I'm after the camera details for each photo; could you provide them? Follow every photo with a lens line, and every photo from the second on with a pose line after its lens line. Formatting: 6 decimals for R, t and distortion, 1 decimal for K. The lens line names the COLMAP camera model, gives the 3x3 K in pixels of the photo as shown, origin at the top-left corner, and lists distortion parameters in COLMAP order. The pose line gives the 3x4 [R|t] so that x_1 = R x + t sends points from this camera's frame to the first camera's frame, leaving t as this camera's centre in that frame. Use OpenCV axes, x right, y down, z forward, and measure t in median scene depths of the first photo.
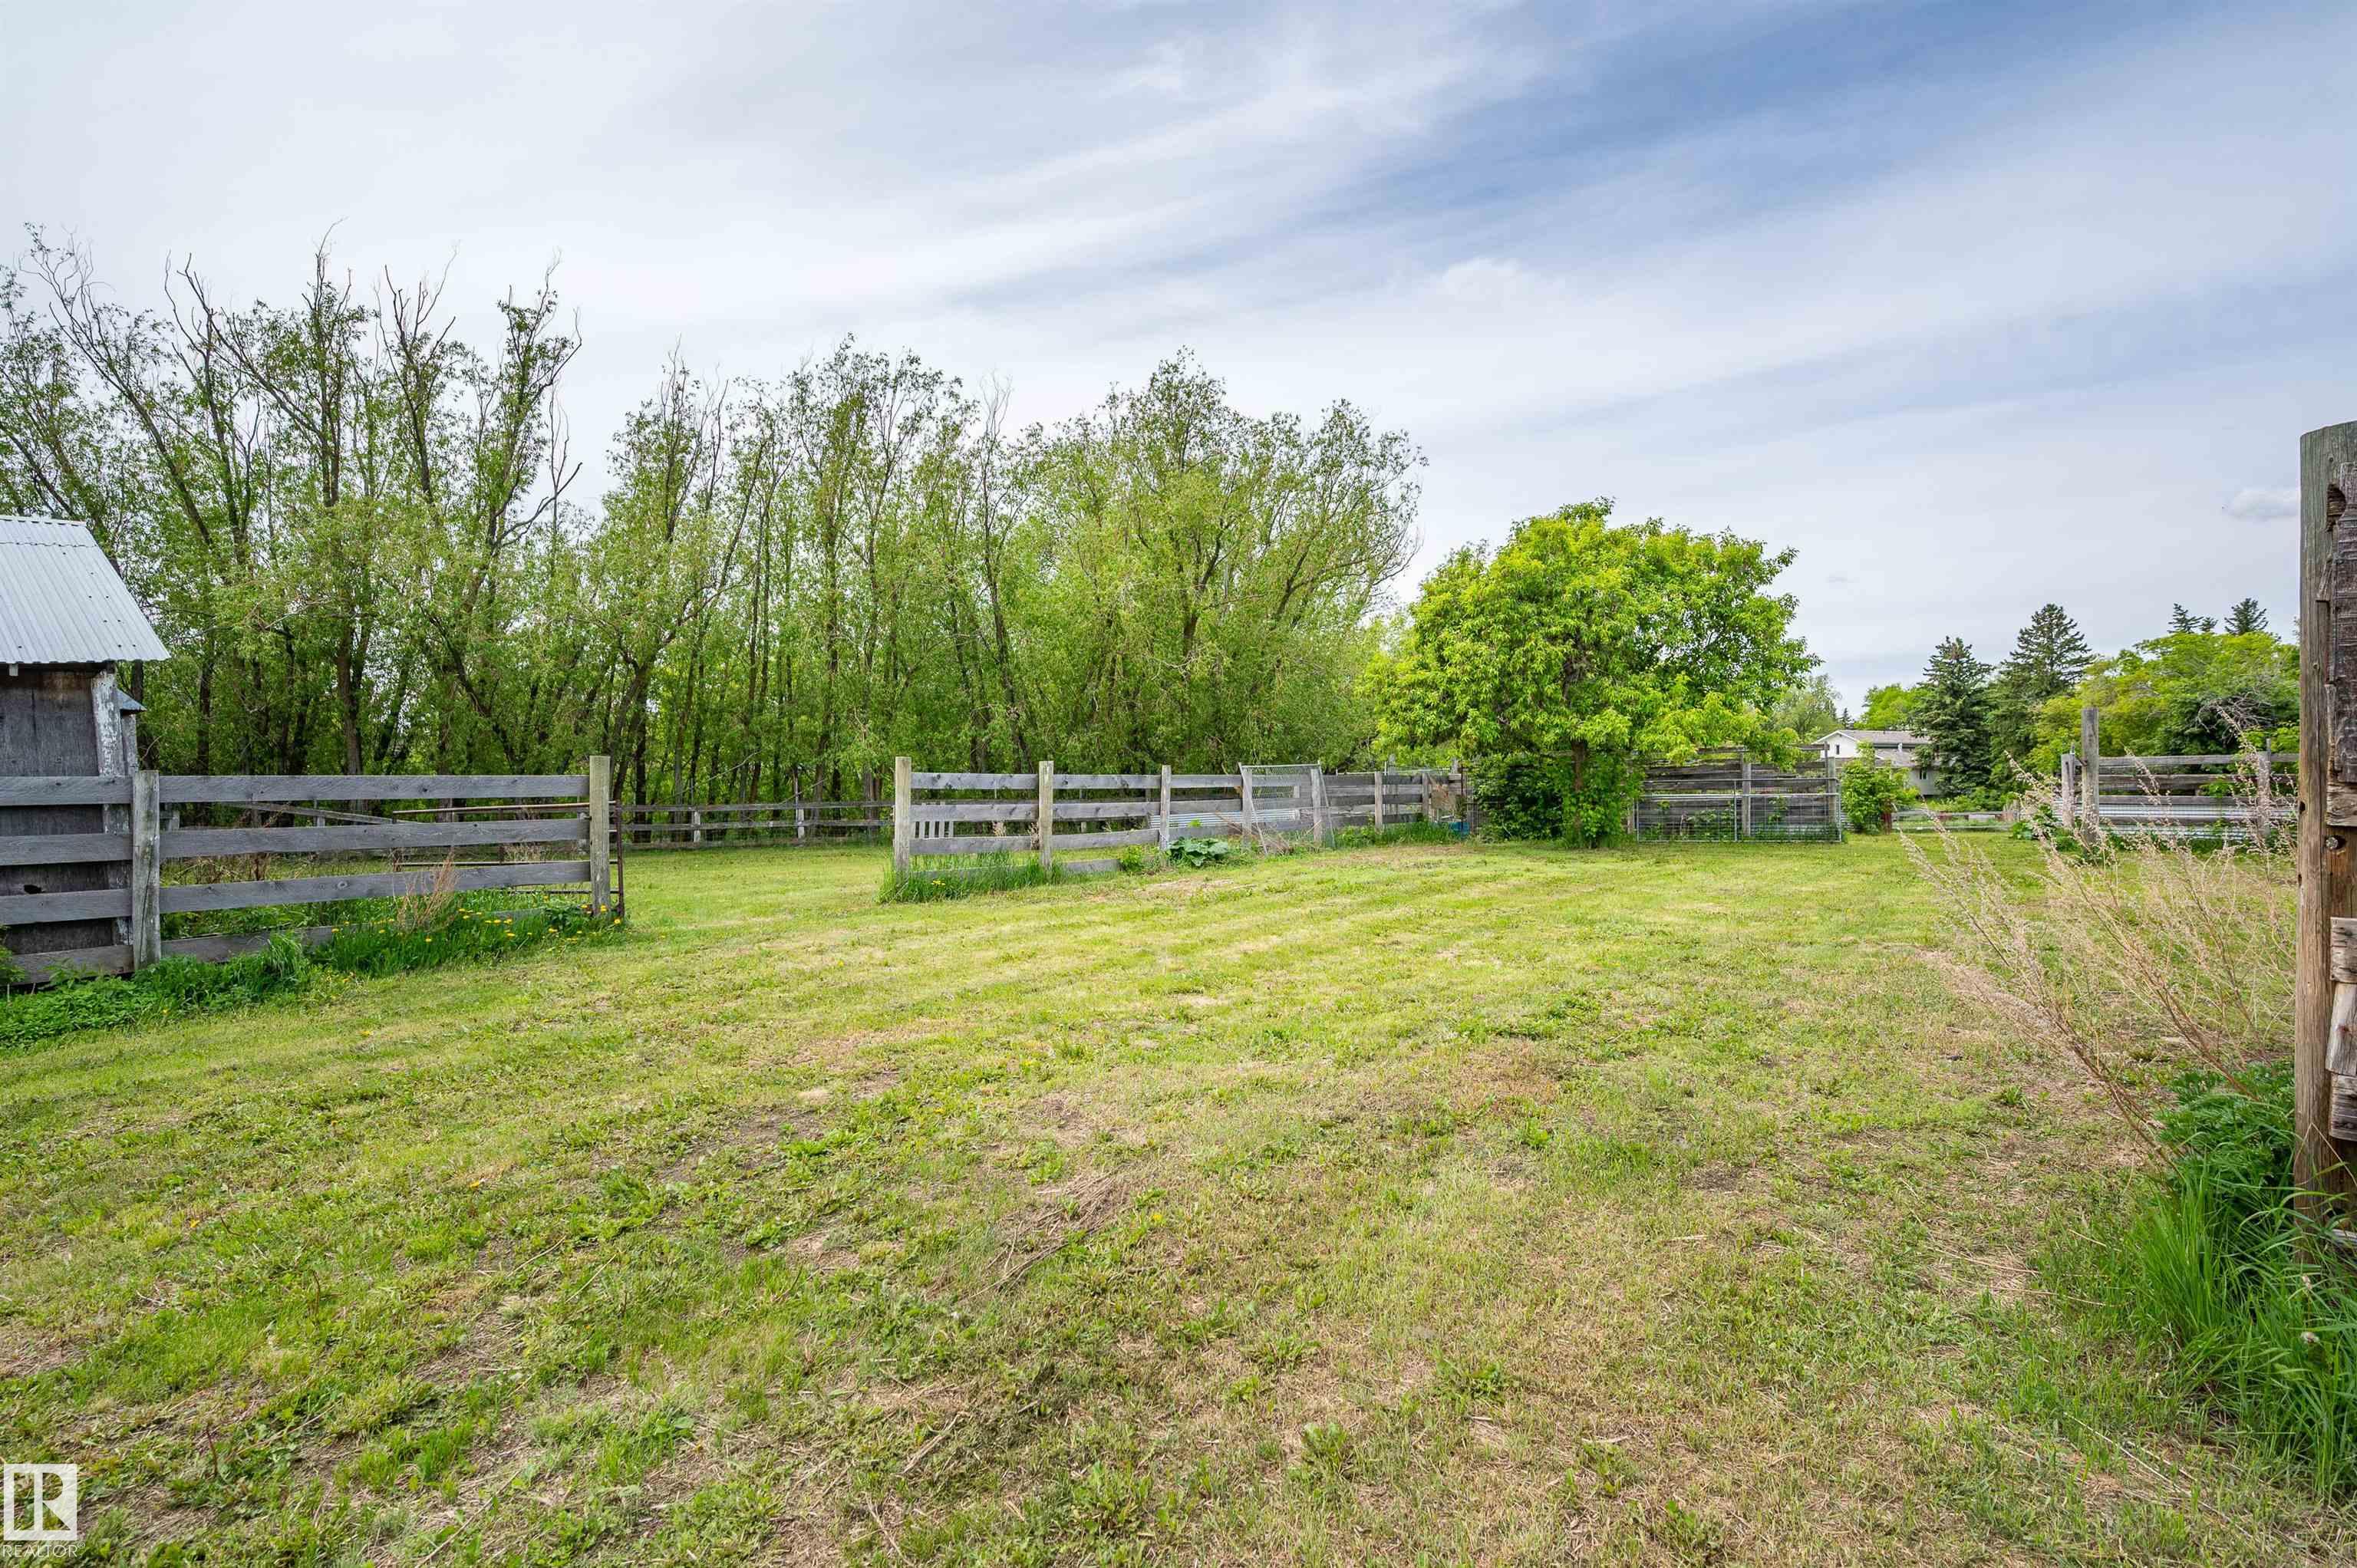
lens RADIAL K [[1126.7, 0, 1219.7], [0, 1126.7, 802.2], [0, 0, 1]] dist [-0.005691, -0.000311]
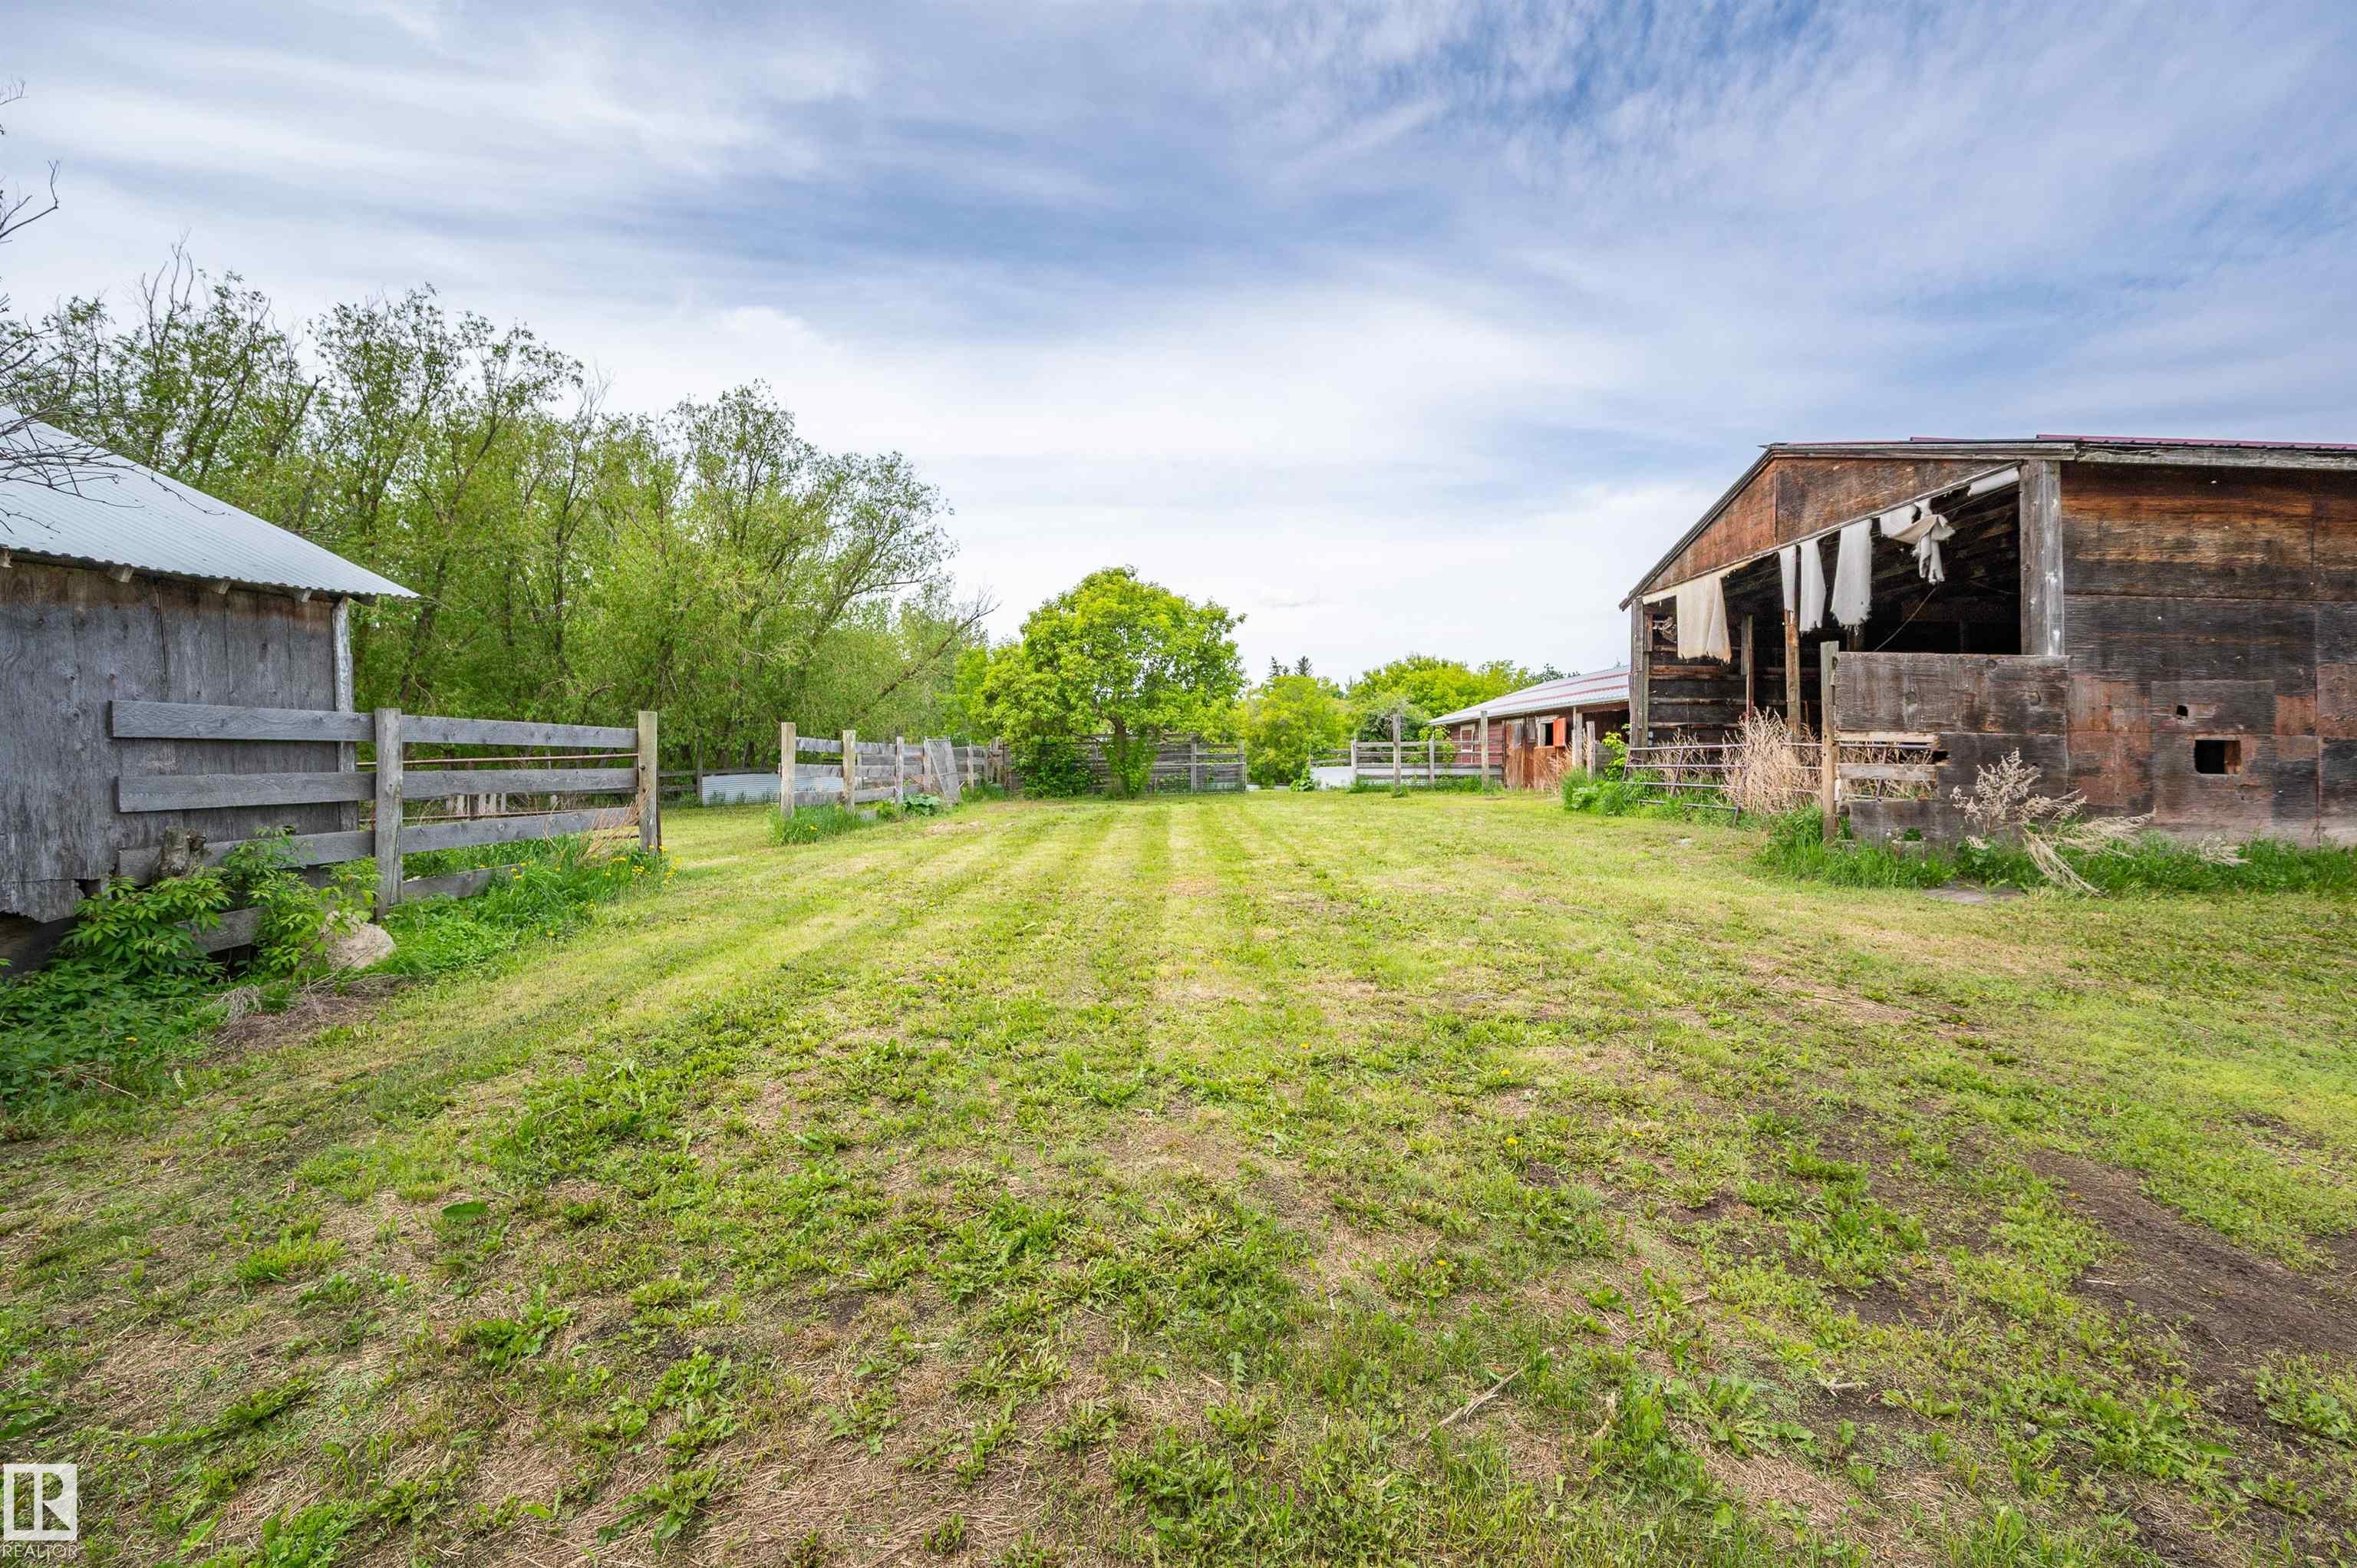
lens RADIAL K [[919.1, 0, 1201.5], [0, 919.1, 773.9], [0, 0, 1]] dist [-0.006163, 0.000136]
pose [[0.792128, -0.005128, 0.610334, -0.362399], [0.010901, 0.999924, -0.005746, 0.016605], [-0.610258, 0.011205, 0.792124, -0.022022]]
